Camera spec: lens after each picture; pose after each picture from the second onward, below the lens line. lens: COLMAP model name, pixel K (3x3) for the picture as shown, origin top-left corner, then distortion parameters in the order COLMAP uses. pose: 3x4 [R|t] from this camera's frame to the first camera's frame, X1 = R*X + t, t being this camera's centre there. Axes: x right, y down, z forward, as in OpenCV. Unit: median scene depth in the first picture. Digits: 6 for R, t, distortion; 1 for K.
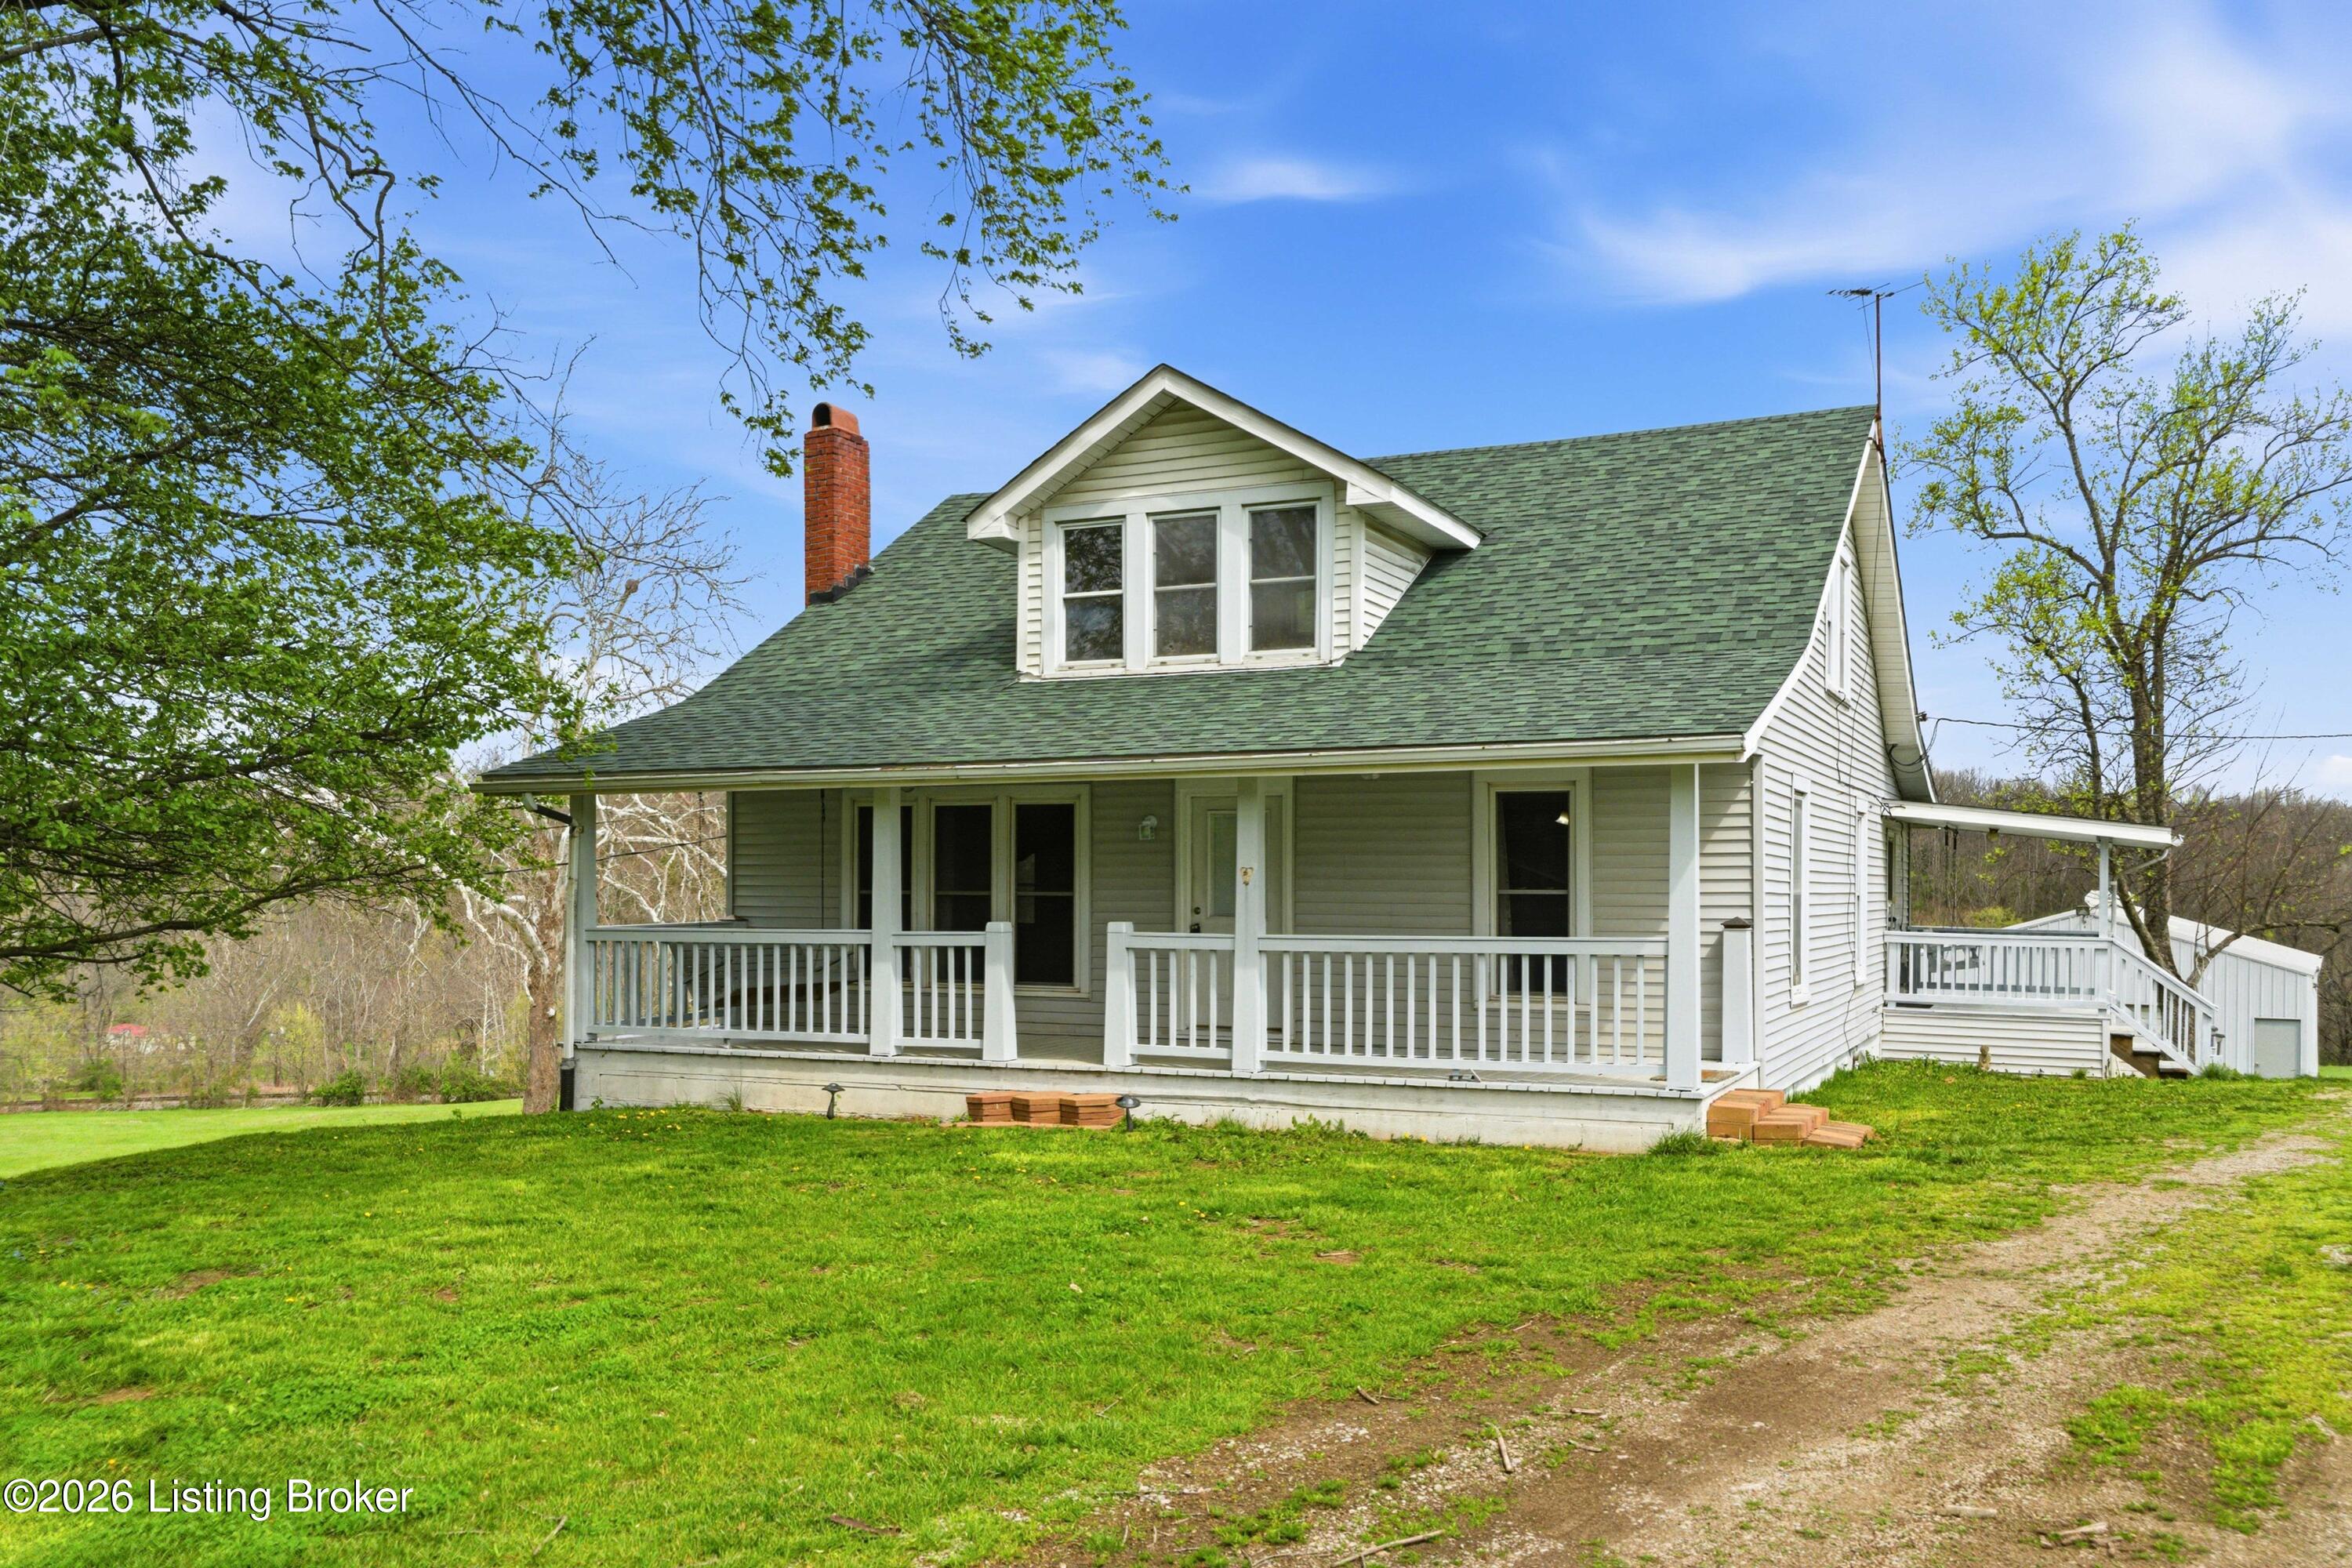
lens RADIAL K [[1923.4, 0, 1183.8], [0, 1923.4, 901.5], [0, 0, 1]] dist [-0.001417, -0.009849]
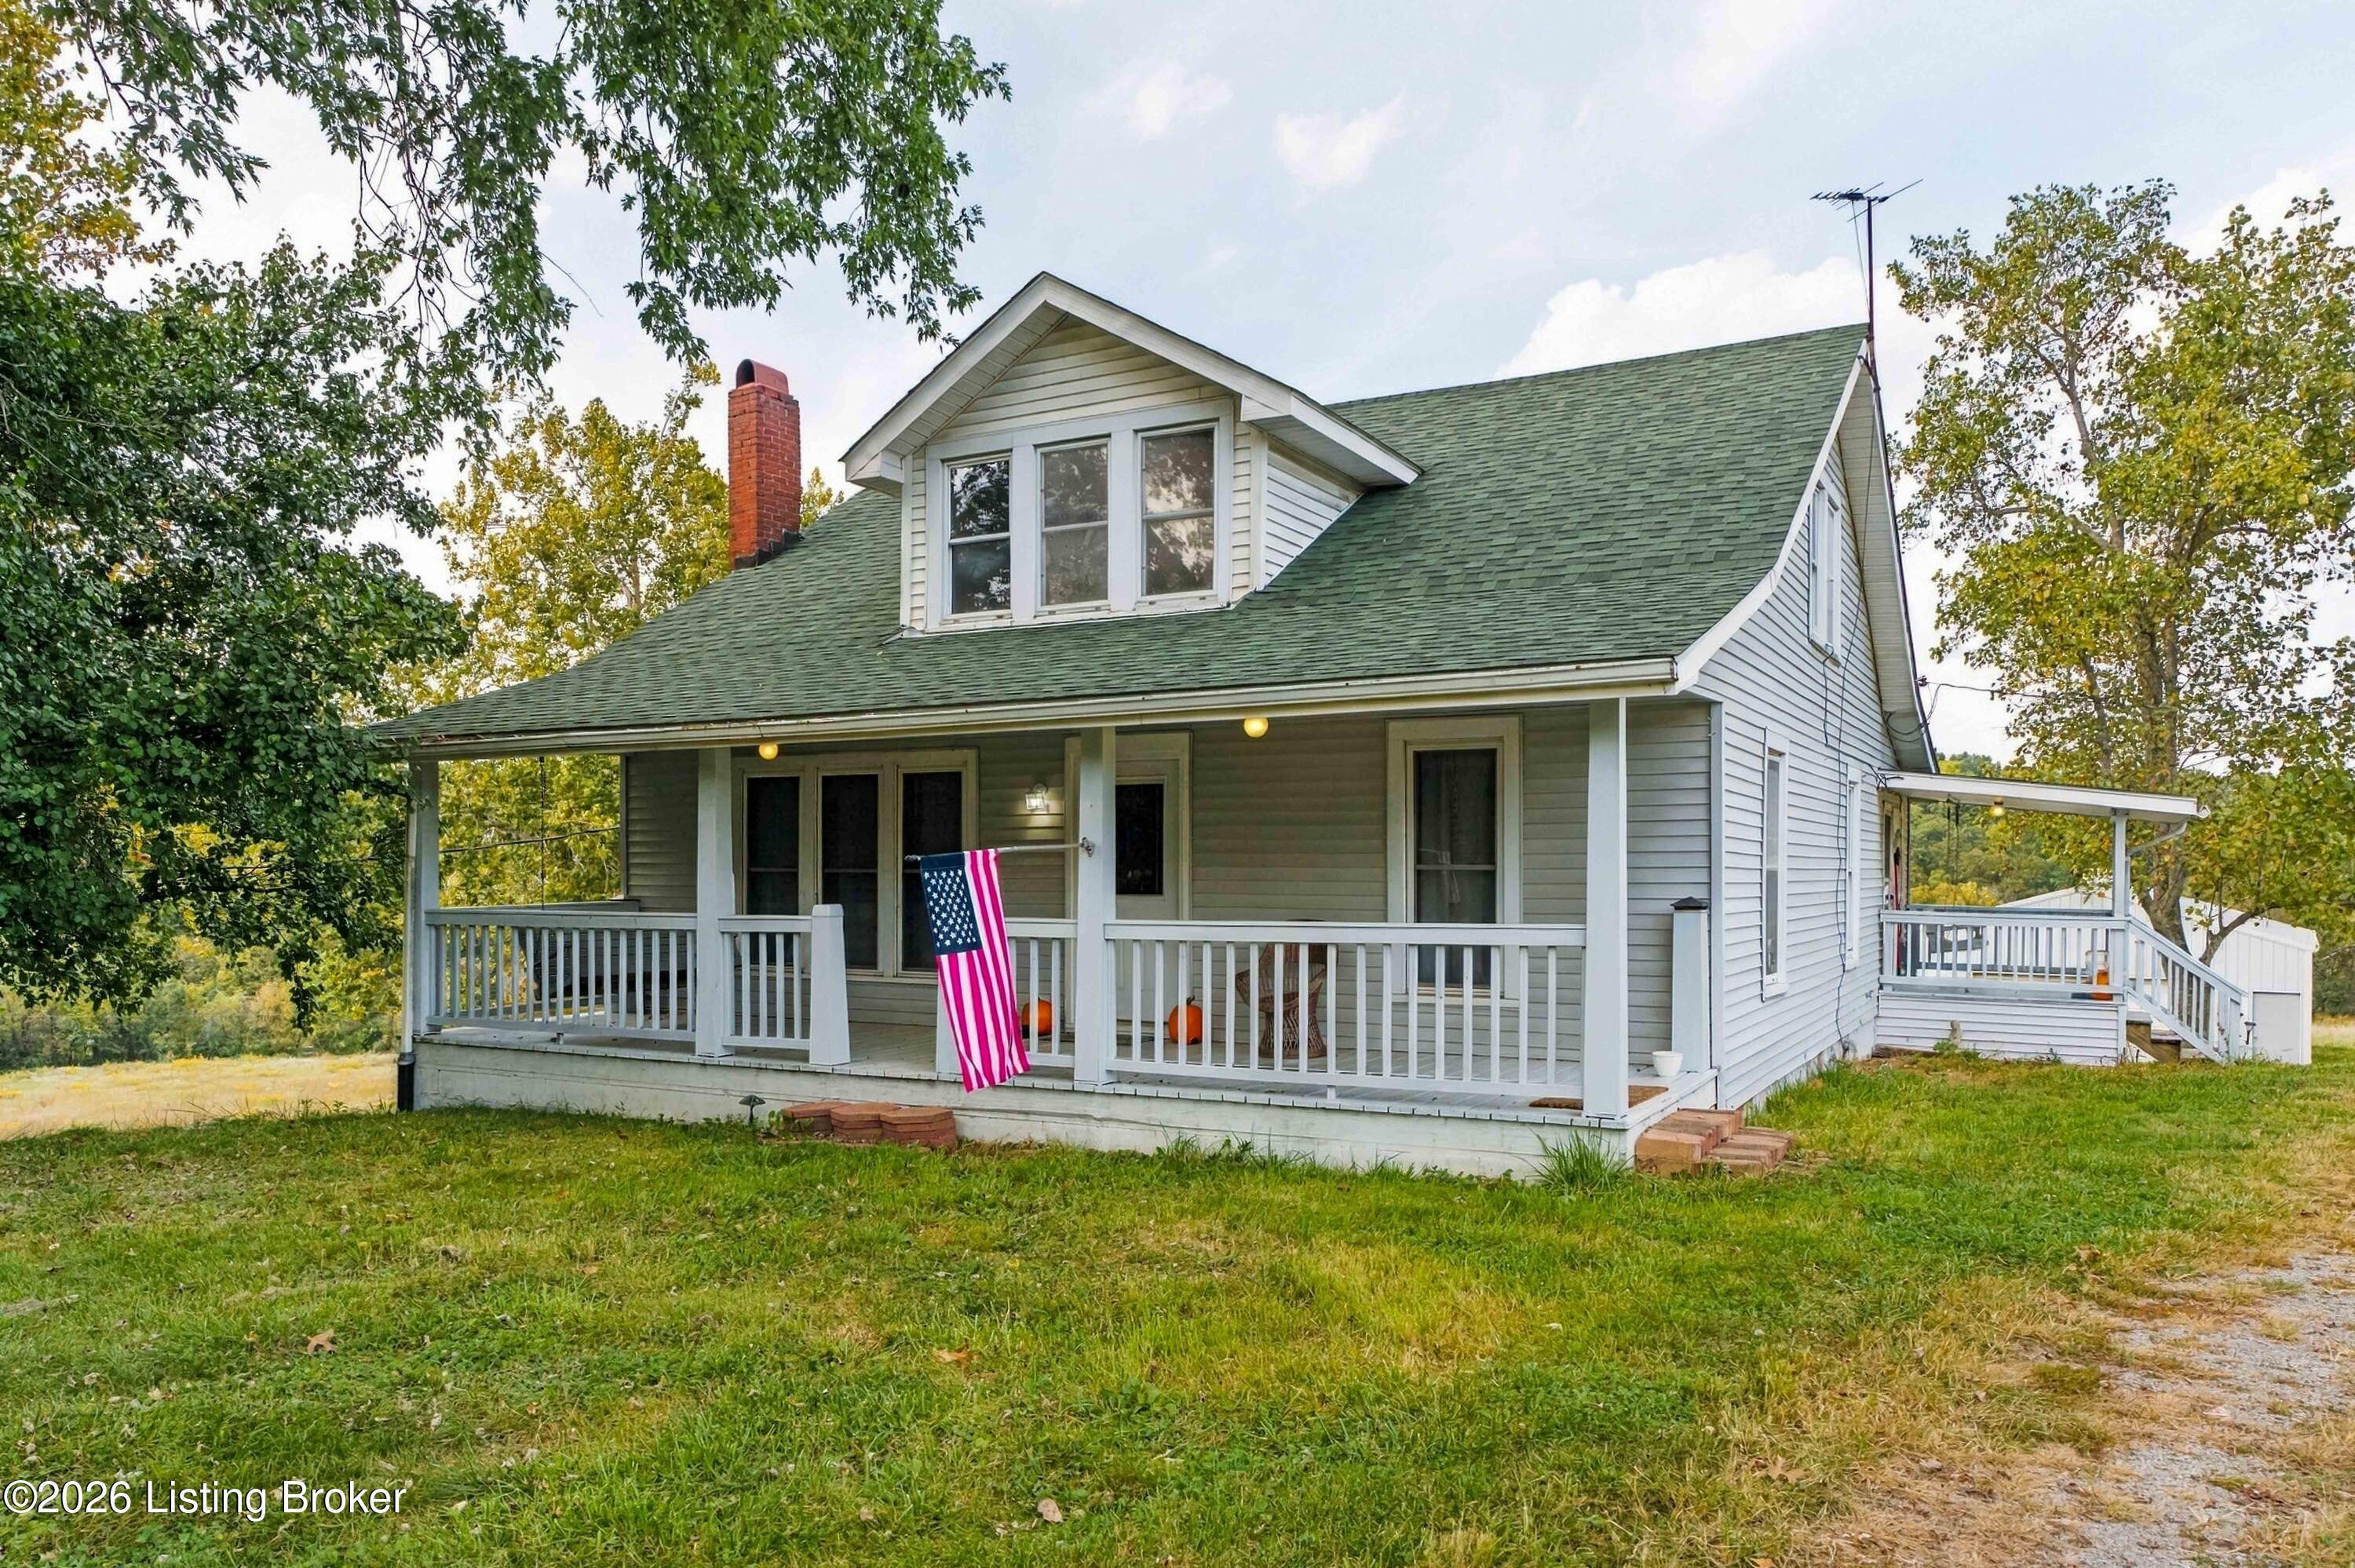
lens RADIAL K [[1646.0, 0, 1203.2], [0, 1646.0, 895.8], [0, 0, 1]] dist [-0.010376, 0.008545]
pose [[0.998819, -0.001446, -0.048555, 0.095819], [0.001872, 0.999960, 0.008727, 0.001106], [0.048541, -0.008808, 0.998782, 0.238914]]
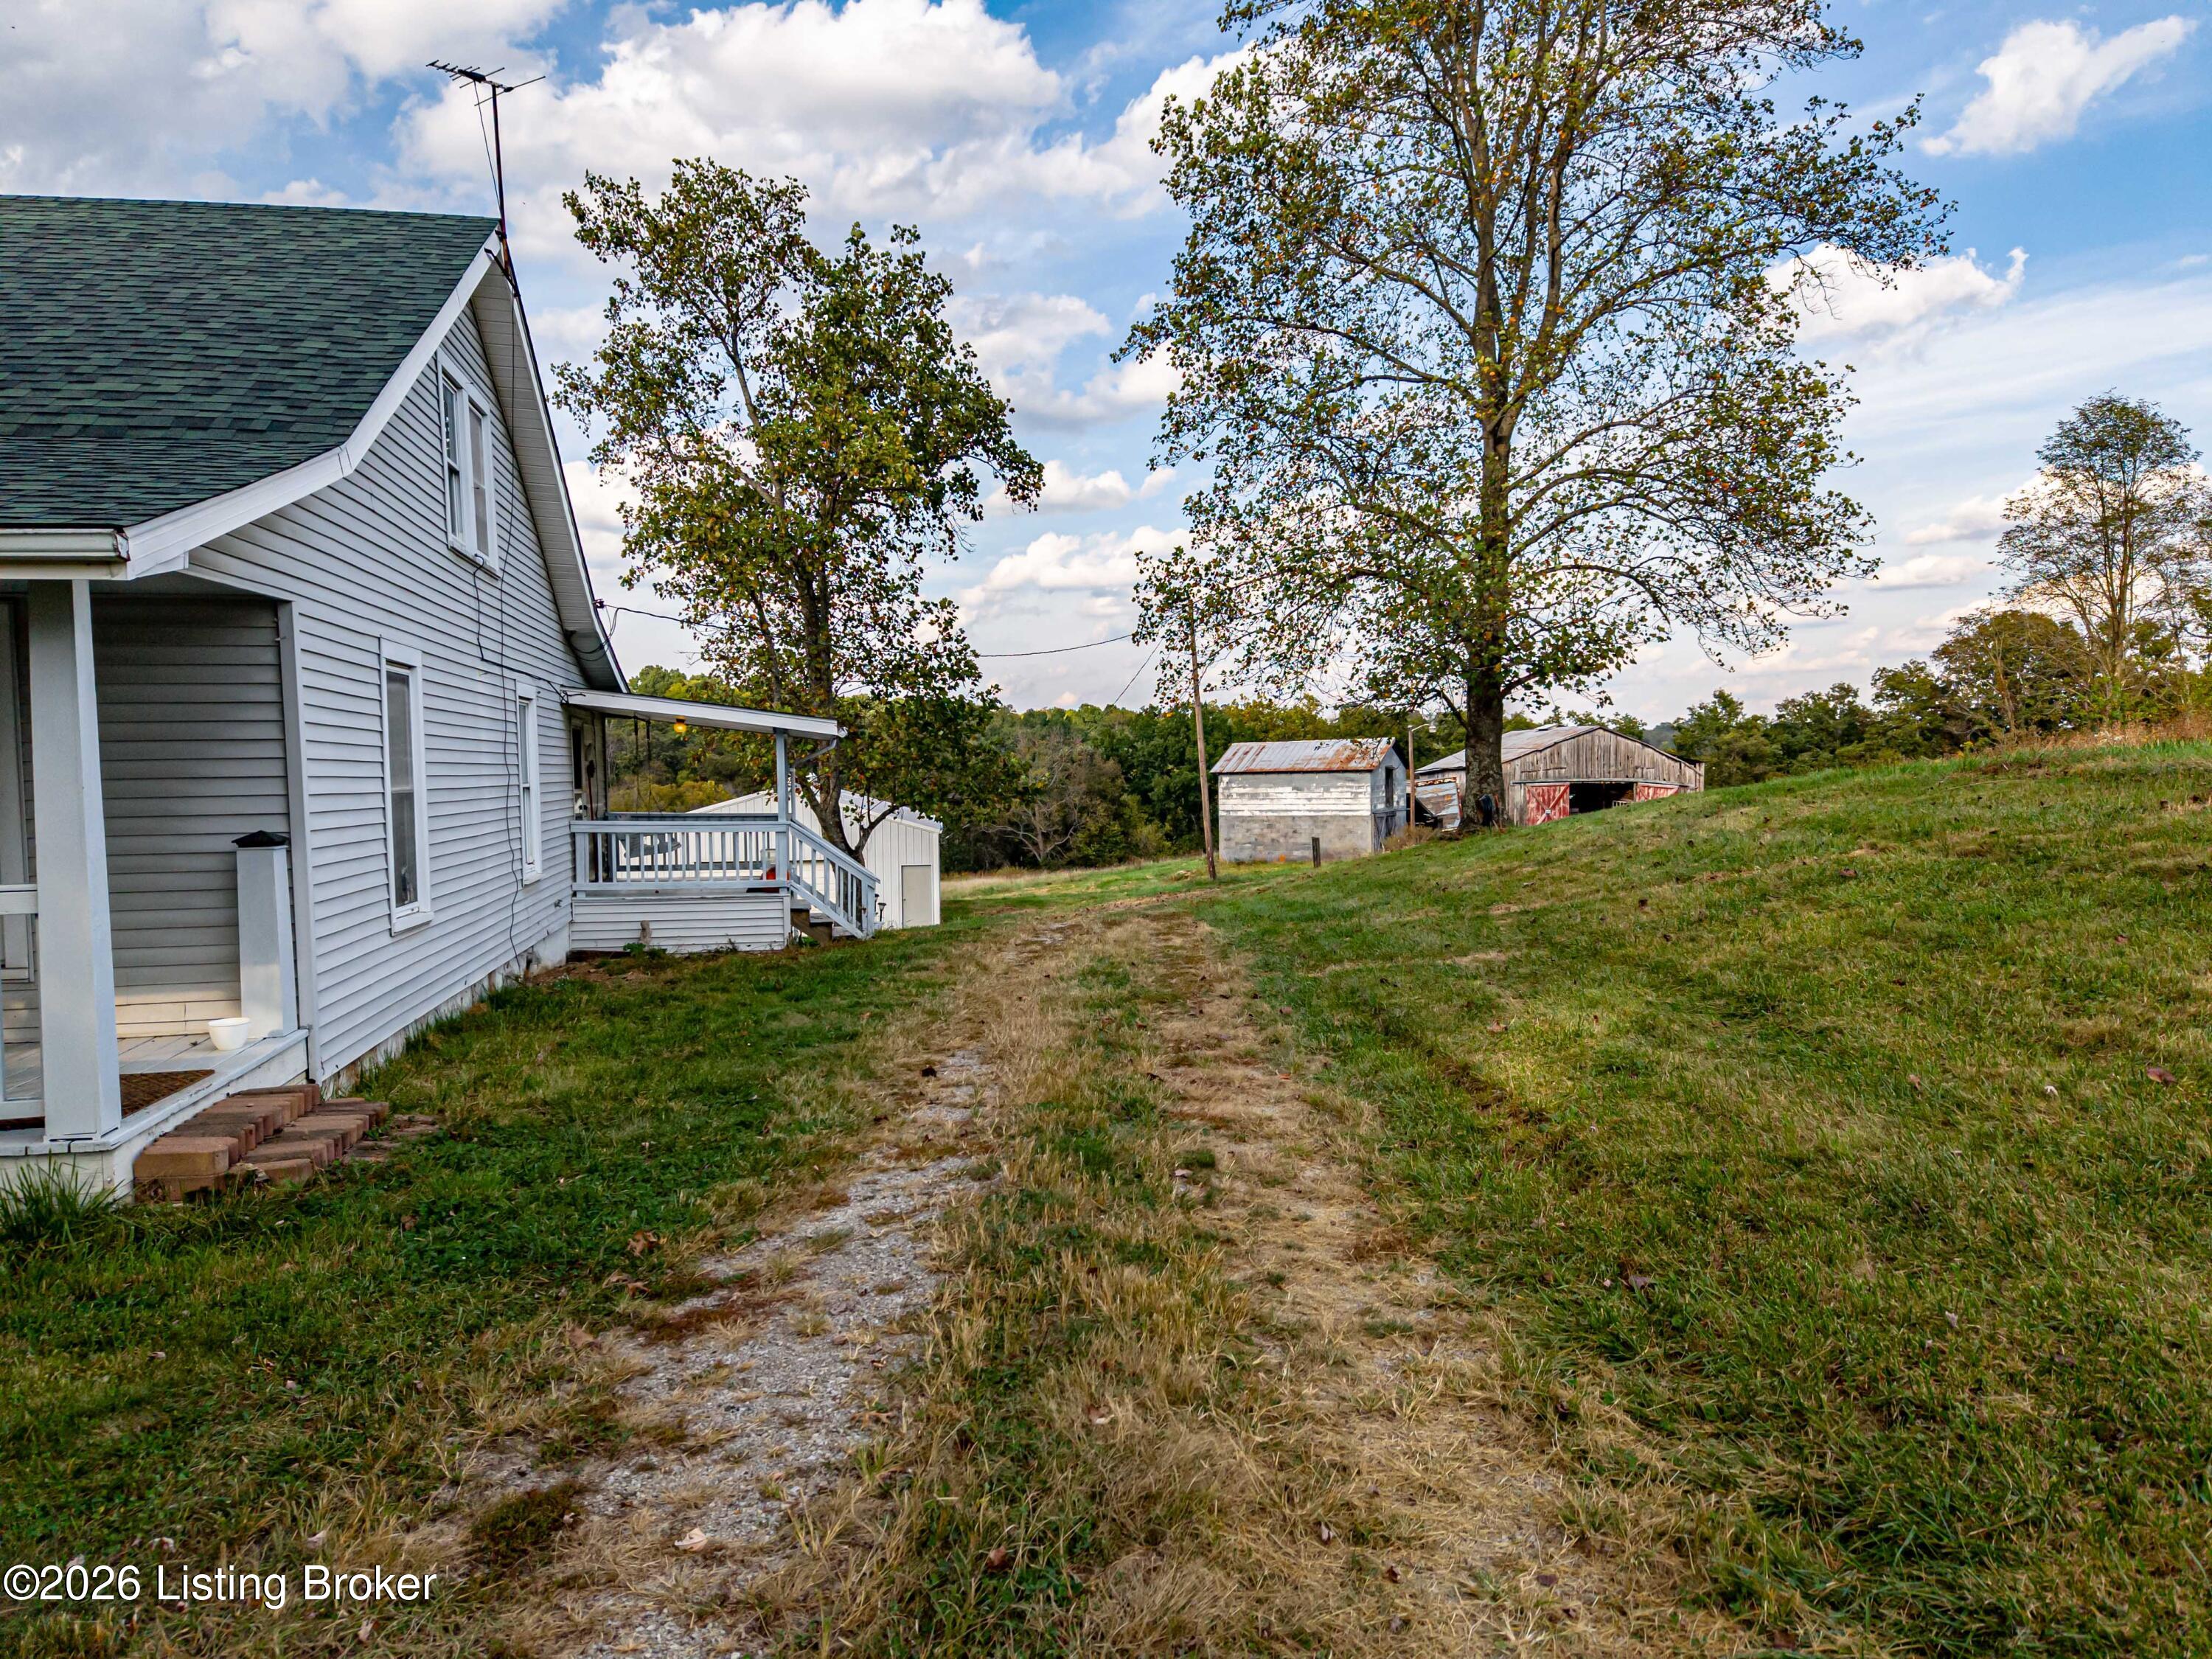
lens RADIAL K [[1399.5, 0, 1106.0], [0, 1399.5, 829.5], [0, 0, 1]] dist [0.235459, -0.209913]
pose [[0.791623, -0.038435, 0.609800, 0.175051], [0.017145, 0.999024, 0.040710, -0.007698], [-0.610769, -0.021772, 0.791509, 0.329676]]
